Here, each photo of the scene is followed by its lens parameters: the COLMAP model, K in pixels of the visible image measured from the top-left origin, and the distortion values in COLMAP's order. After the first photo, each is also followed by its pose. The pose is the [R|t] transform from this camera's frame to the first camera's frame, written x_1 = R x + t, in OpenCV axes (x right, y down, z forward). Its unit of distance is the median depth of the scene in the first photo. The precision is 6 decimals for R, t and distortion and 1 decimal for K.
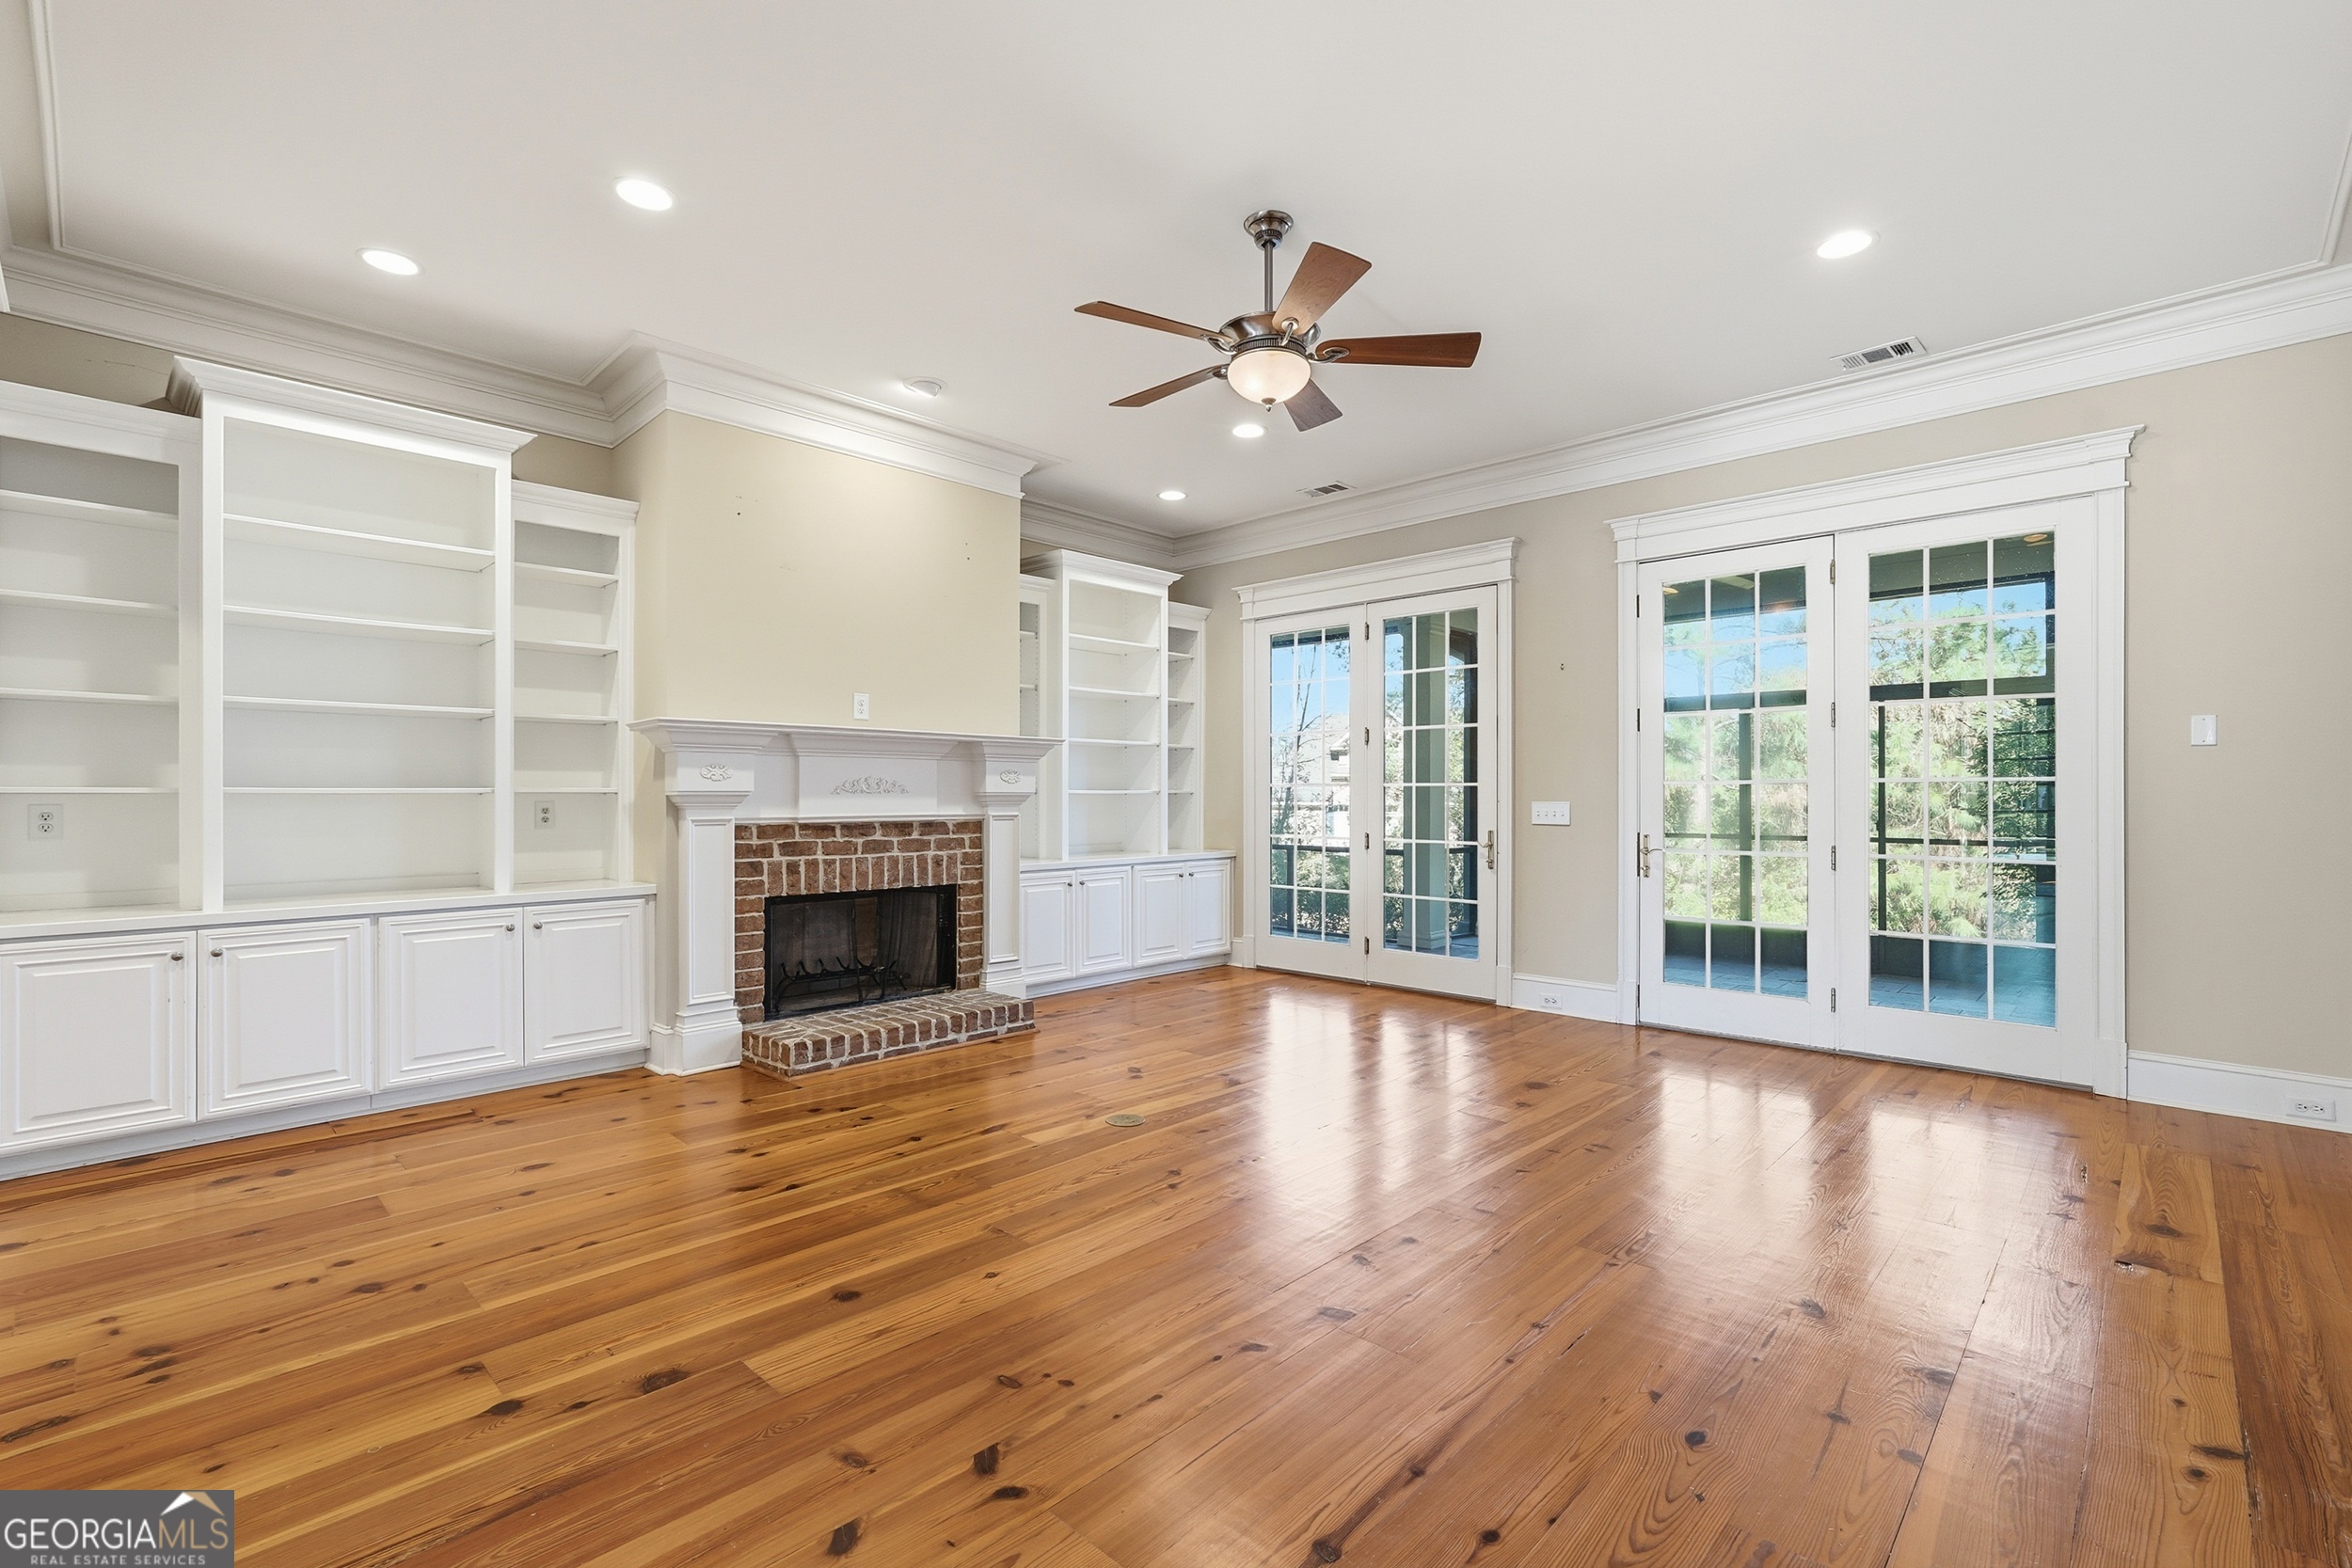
lens RADIAL K [[1050.8, 0, 1165.8], [0, 1050.8, 793.6], [0, 0, 1]] dist [-0.014762, 0.008693]
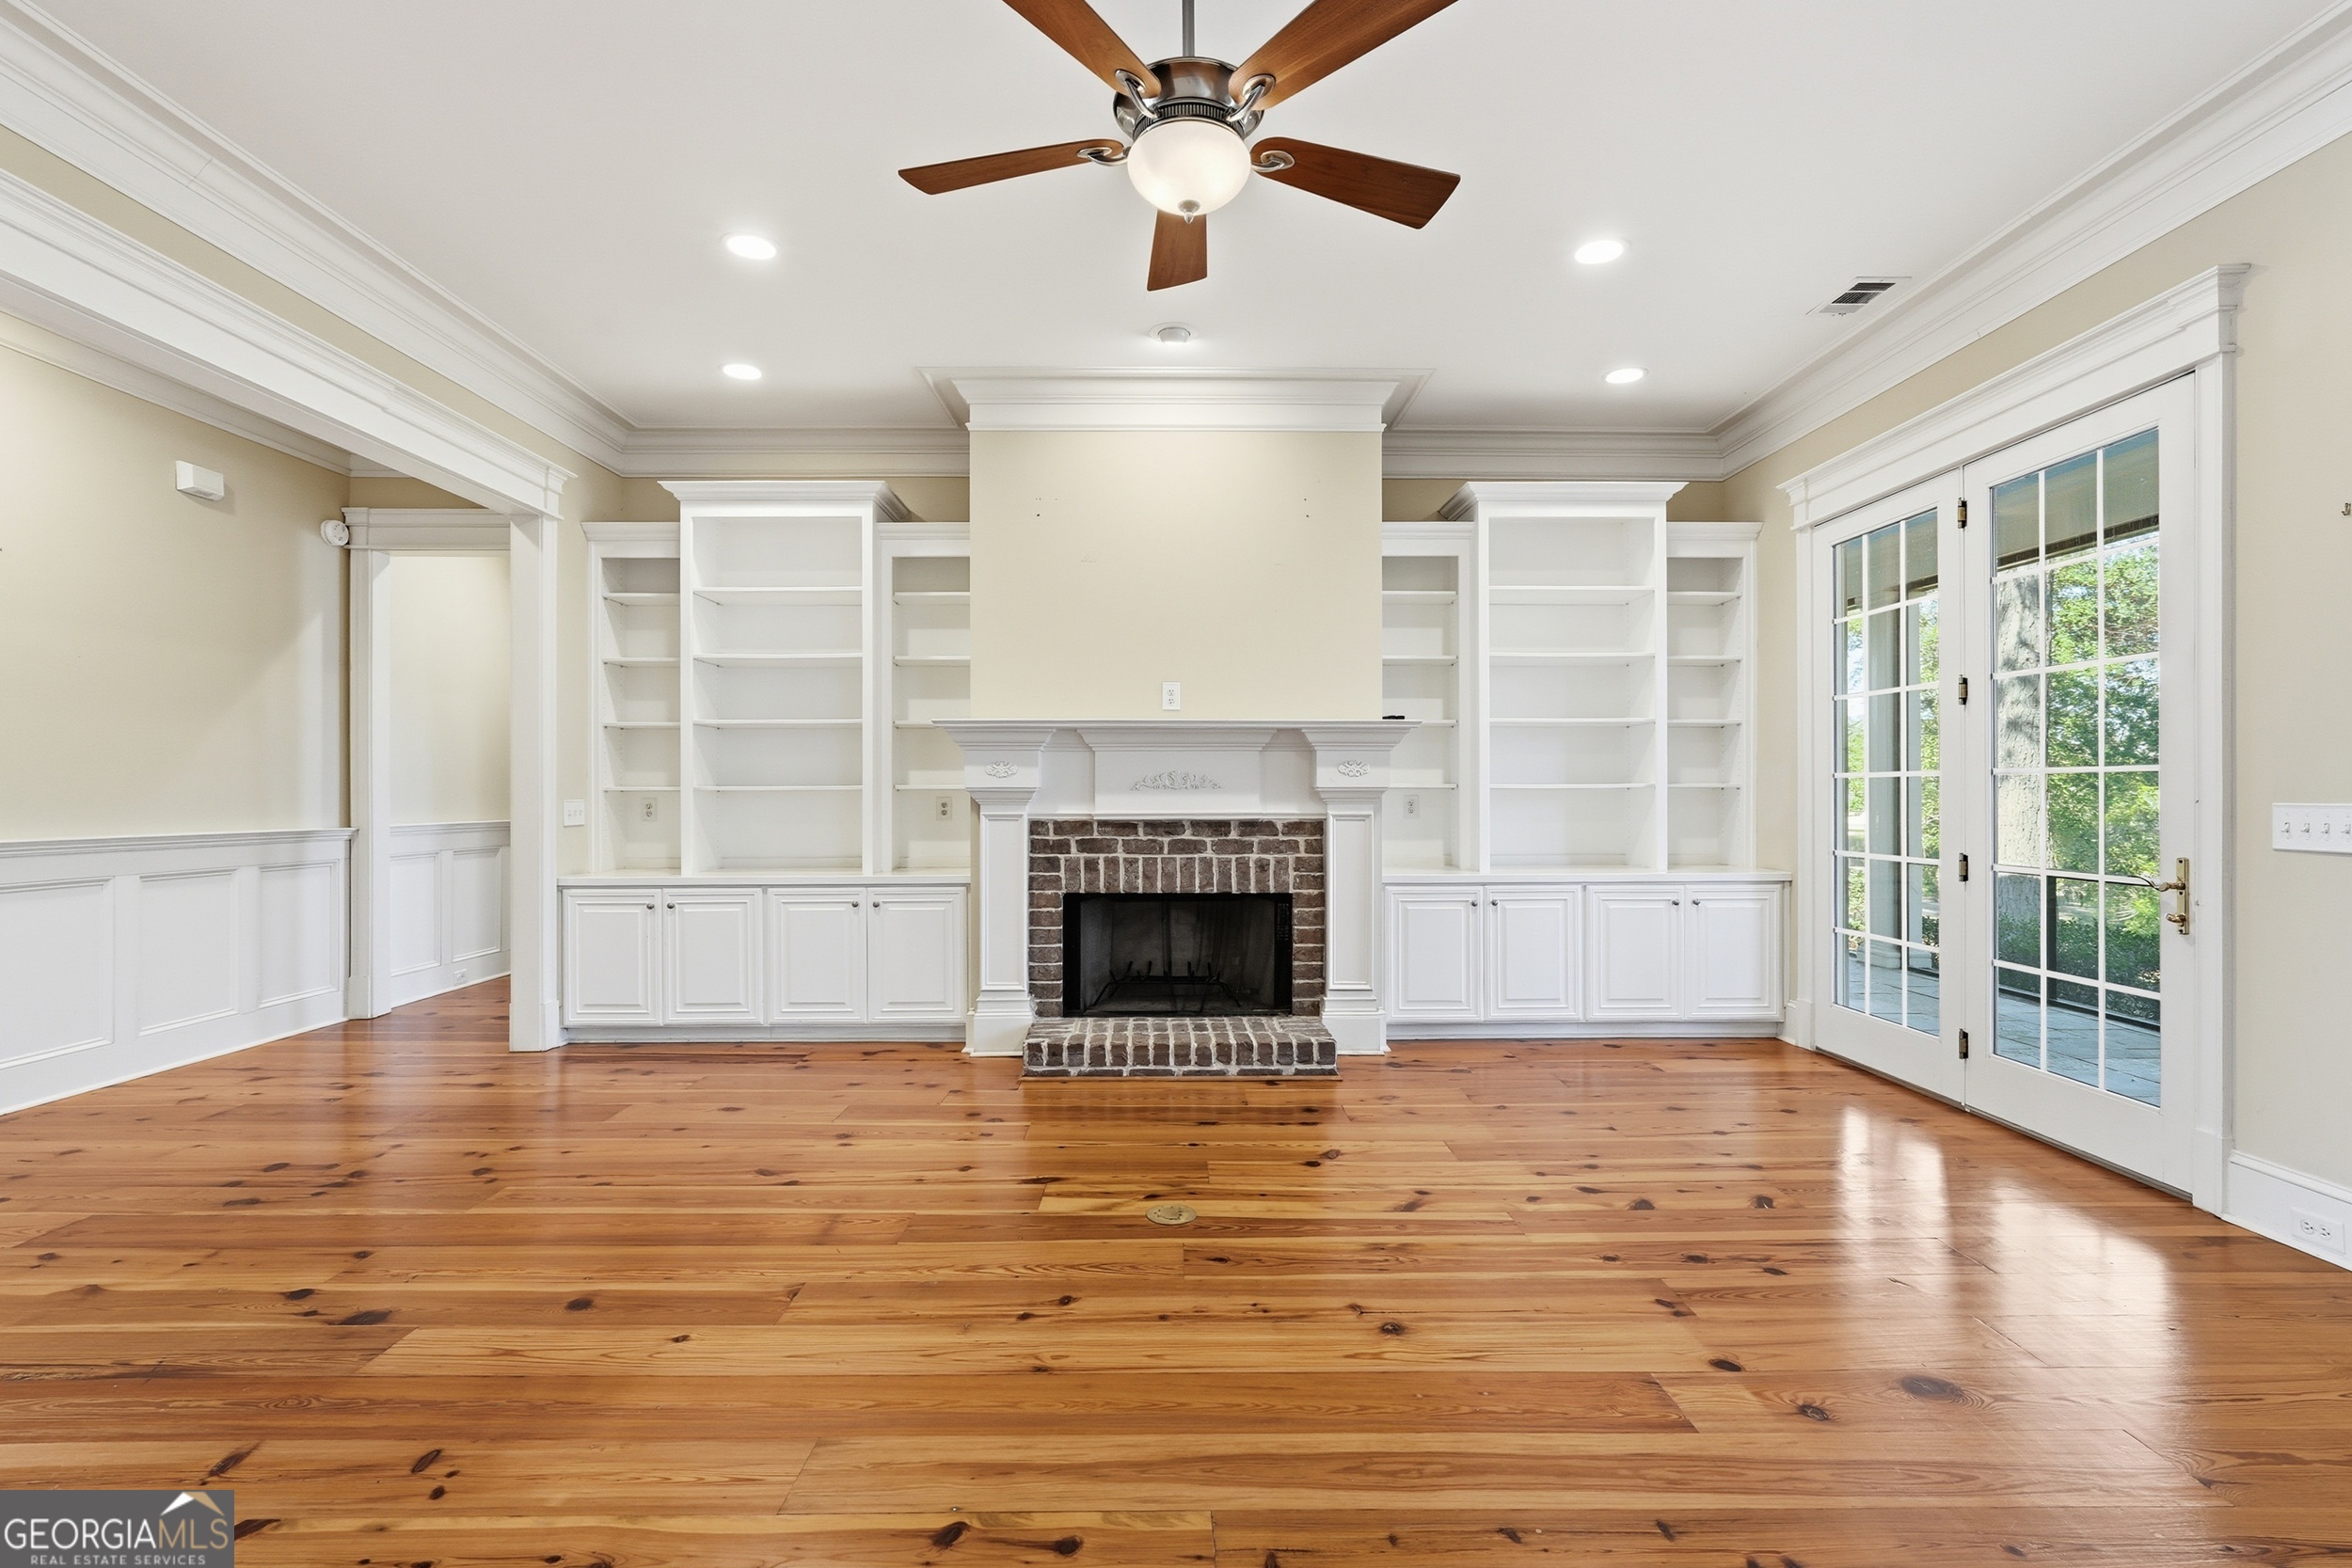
lens RADIAL K [[1050.8, 0, 1165.8], [0, 1050.8, 793.6], [0, 0, 1]] dist [-0.014762, 0.008693]
pose [[0.704143, 0.000221, -0.710059, 0.383151], [0.002392, 0.999994, 0.002683, 0.001256], [0.710055, -0.003587, 0.704138, 0.349327]]
